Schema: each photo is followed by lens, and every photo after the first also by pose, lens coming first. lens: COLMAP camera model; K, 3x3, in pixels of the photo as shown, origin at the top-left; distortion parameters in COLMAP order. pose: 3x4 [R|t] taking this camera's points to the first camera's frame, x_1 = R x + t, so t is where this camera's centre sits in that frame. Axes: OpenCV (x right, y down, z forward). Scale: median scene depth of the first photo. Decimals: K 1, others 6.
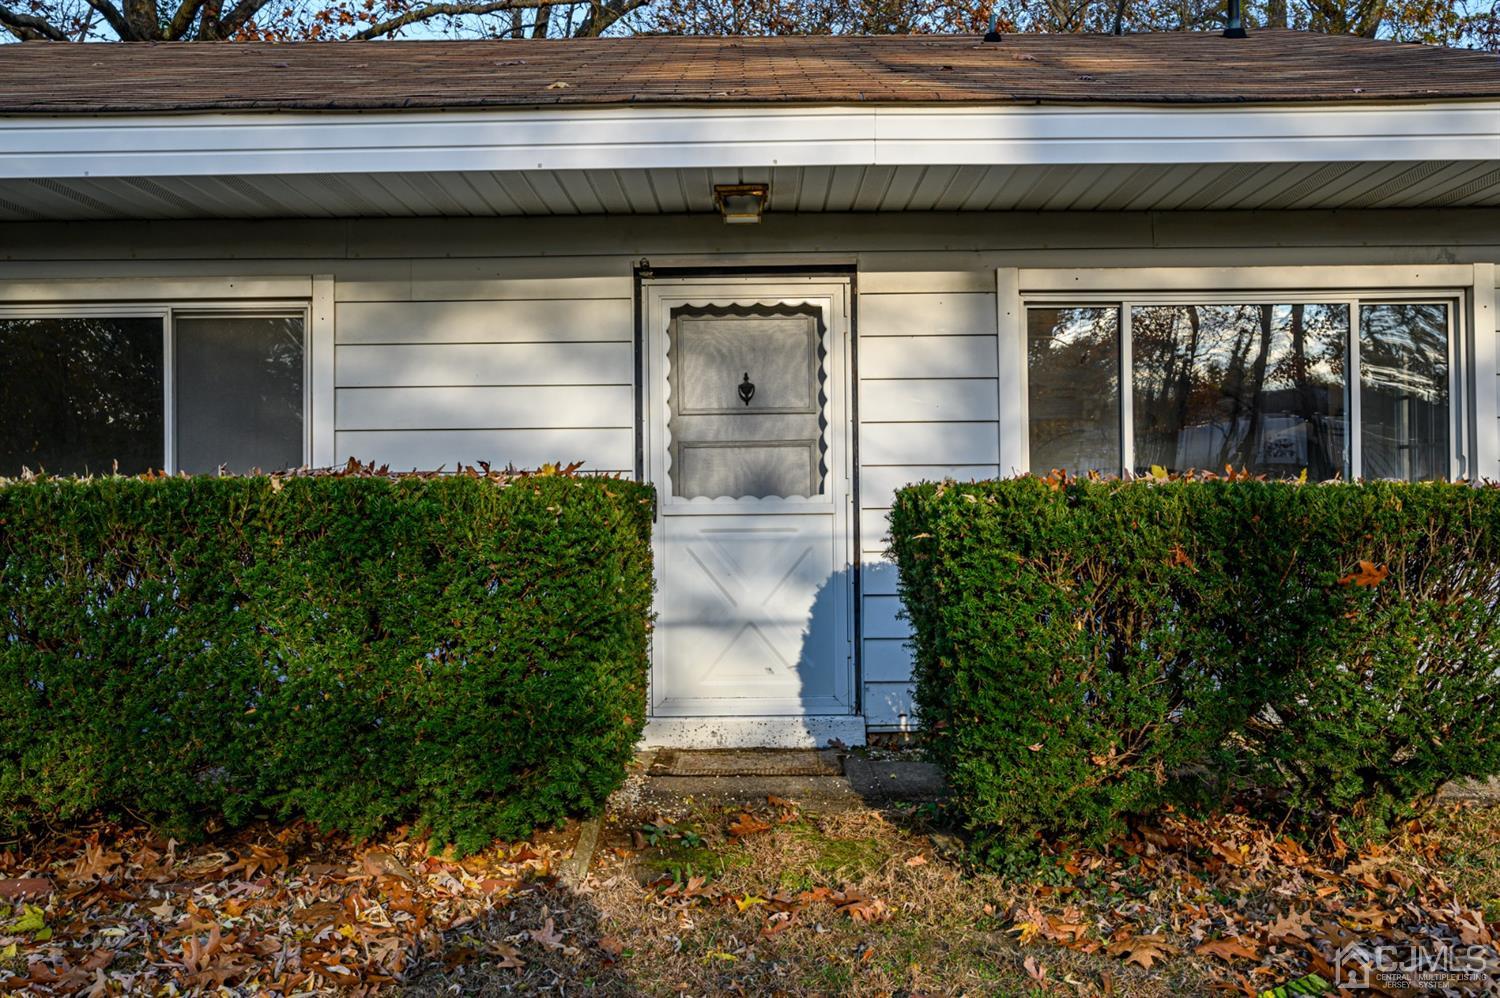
lens RADIAL K [[1297.8, 0, 751.4], [0, 1297.8, 495.7], [0, 0, 1]] dist [0.012041, 0.002411]
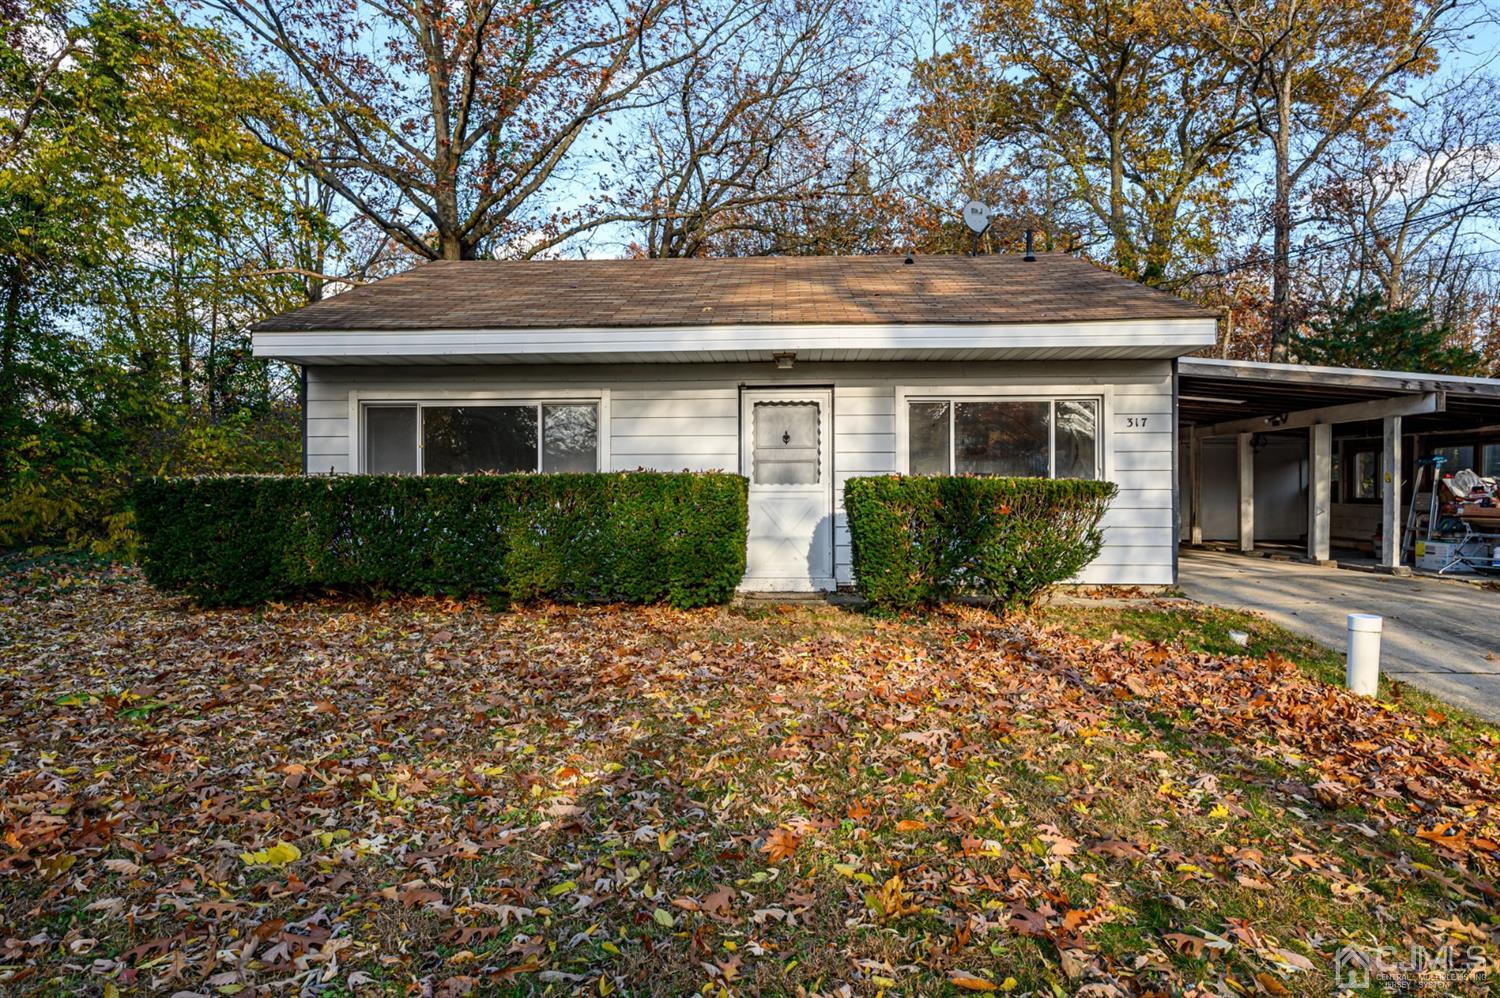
lens RADIAL K [[862.4, 0, 750.9], [0, 862.4, 497.6], [0, 0, 1]] dist [0.000252, 0.000017]
pose [[0.998909, 0.007438, -0.046105, 0.004944], [-0.007183, 0.999958, 0.005700, 0.016541], [0.046145, -0.005363, 0.998920, -0.552431]]
